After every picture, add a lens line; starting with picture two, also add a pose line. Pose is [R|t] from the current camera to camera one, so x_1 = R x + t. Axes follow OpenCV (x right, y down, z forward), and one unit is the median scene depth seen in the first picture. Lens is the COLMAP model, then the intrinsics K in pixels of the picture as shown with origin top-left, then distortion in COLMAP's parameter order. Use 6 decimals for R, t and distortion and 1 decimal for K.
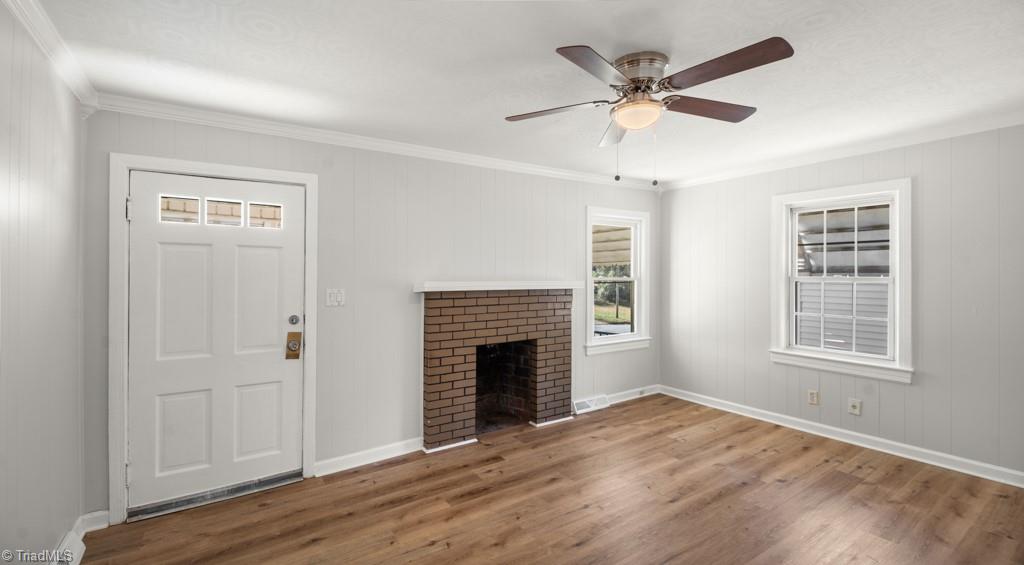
lens RADIAL K [[436.9, 0, 501.5], [0, 436.9, 274.9], [0, 0, 1]] dist [-0.002191, -0.000188]
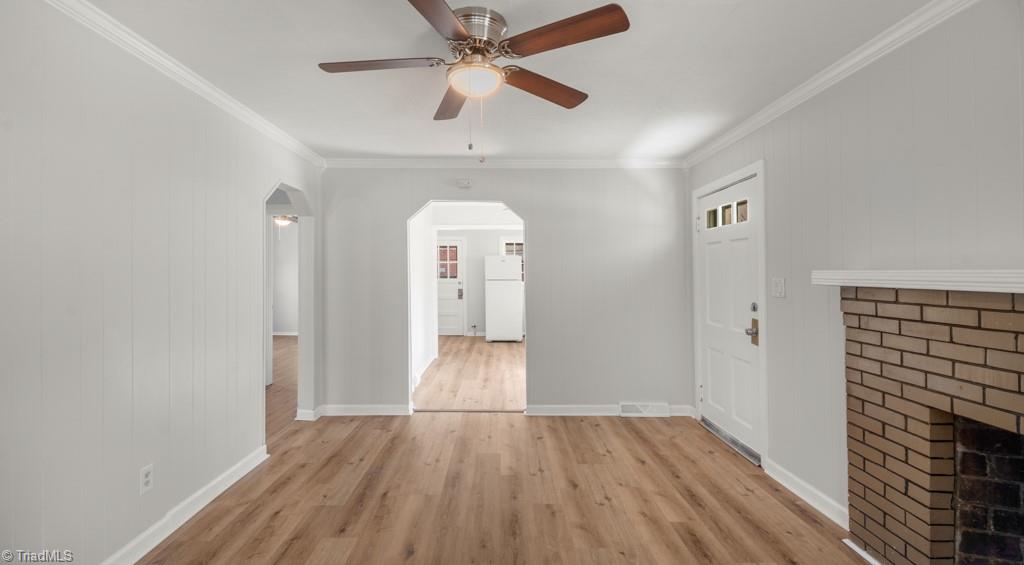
lens RADIAL K [[436.9, 0, 501.5], [0, 436.9, 274.9], [0, 0, 1]] dist [-0.002191, -0.000188]
pose [[-0.548736, 0.004909, -0.835981, 0.723077], [-0.000543, 0.999980, 0.006228, 0.020696], [0.835995, 0.003871, -0.548723, 1.069395]]
